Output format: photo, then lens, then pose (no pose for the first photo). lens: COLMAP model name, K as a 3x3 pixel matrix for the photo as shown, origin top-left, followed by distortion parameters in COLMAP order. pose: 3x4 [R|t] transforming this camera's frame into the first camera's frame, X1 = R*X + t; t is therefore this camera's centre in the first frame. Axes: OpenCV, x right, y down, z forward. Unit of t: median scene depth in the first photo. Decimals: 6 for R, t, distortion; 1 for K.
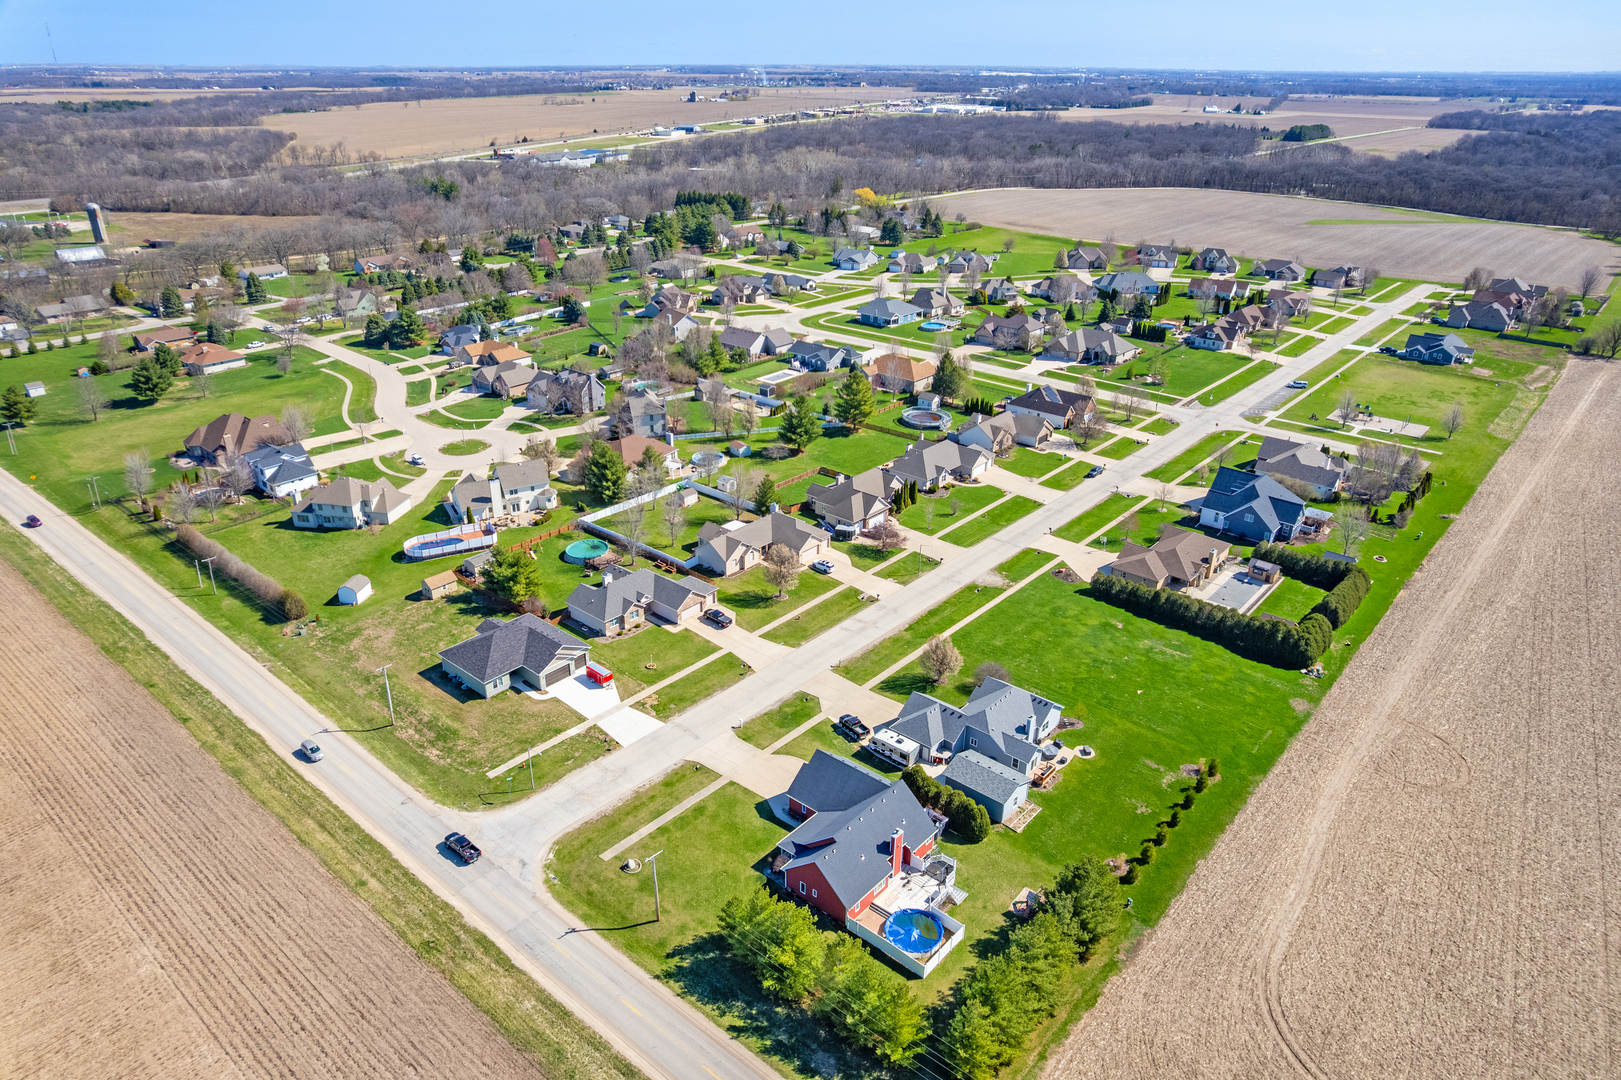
lens RADIAL K [[1039.5, 0, 824.9], [0, 1039.5, 544.3], [0, 0, 1]] dist [-0.071437, 0.059129]
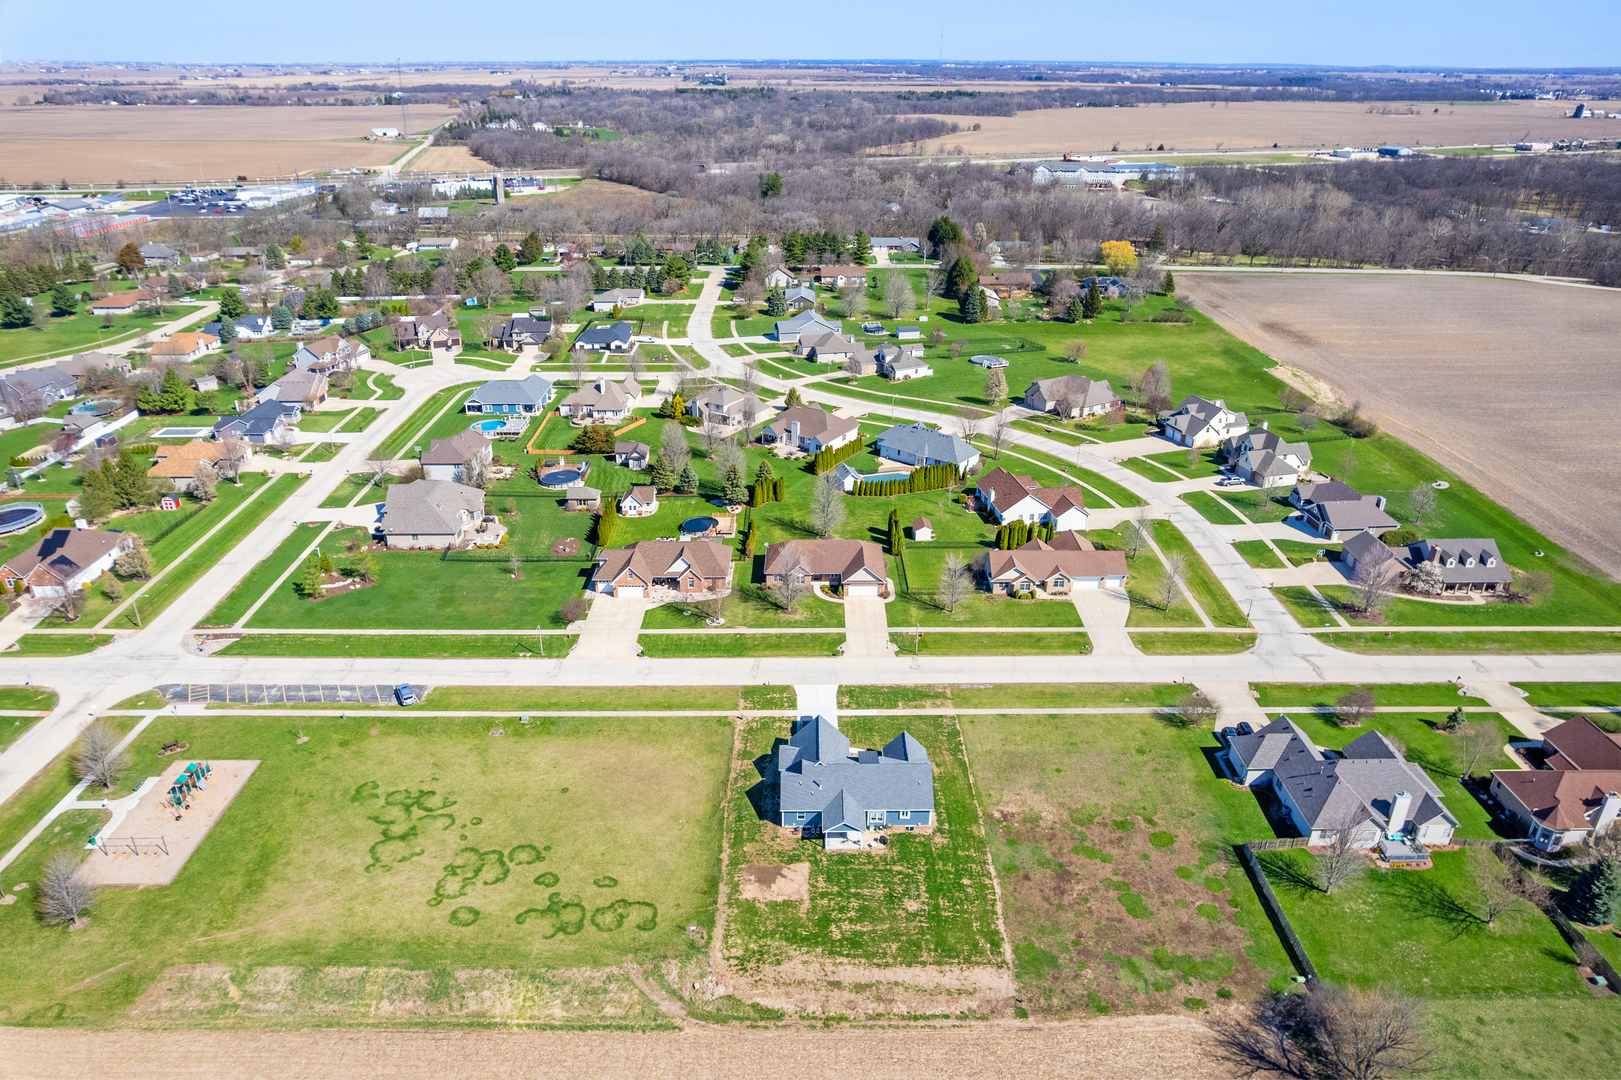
lens RADIAL K [[1039.5, 0, 824.9], [0, 1039.5, 544.3], [0, 0, 1]] dist [-0.071437, 0.059129]
pose [[0.654358, 0.321707, -0.684339, 0.905541], [-0.321020, 0.937574, 0.133797, -0.353420], [0.684662, 0.132136, 0.716783, 0.751269]]
